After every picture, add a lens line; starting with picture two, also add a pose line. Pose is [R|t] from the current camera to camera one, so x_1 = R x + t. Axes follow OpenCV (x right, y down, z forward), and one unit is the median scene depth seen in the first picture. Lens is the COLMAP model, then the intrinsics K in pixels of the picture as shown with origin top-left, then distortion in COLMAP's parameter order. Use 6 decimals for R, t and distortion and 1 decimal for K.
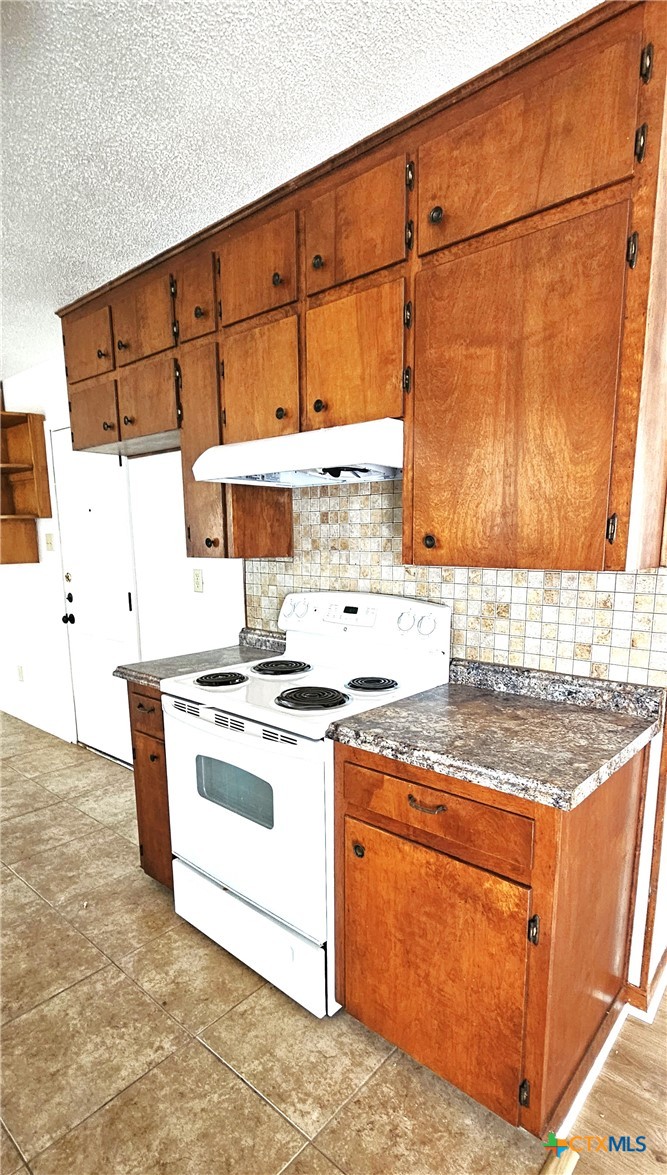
lens RADIAL K [[589.6, 0, 343.1], [0, 589.6, 647.3], [0, 0, 1]] dist [0.000059, 0.000890]
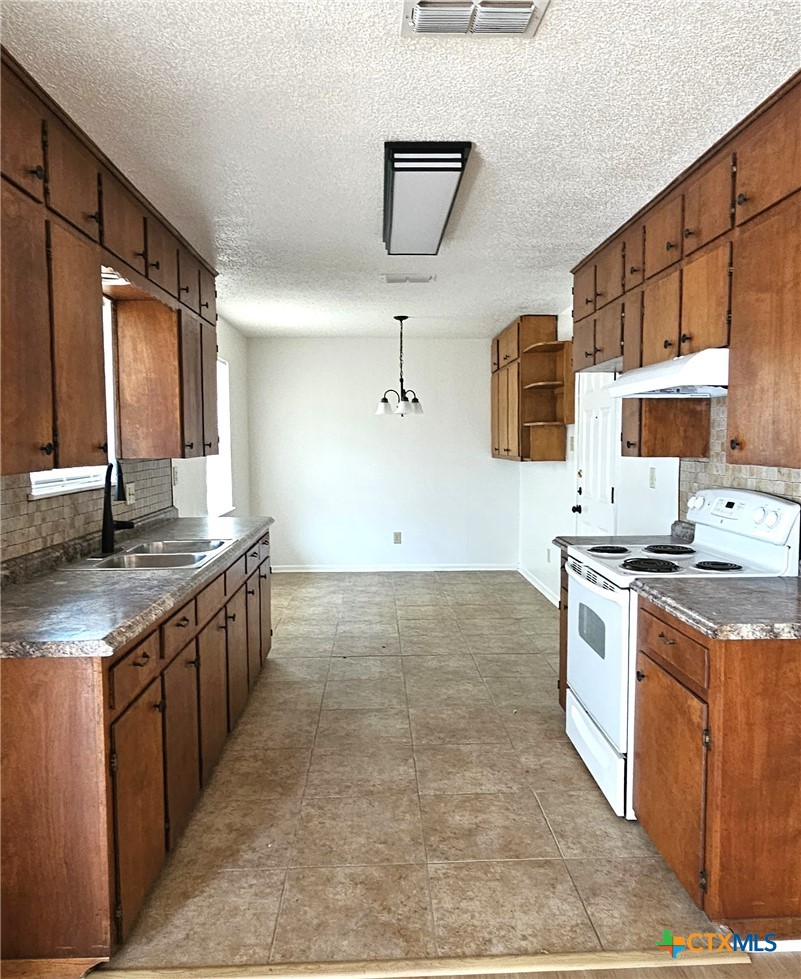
lens RADIAL K [[685.5, 0, 399.1], [0, 685.5, 489.0], [0, 0, 1]] dist [-0.000718, -0.004341]
pose [[0.682238, 0.051335, -0.729326, 0.582063], [-0.131725, 0.989839, -0.053549, 0.065056], [0.719166, 0.132604, 0.682068, -0.371657]]
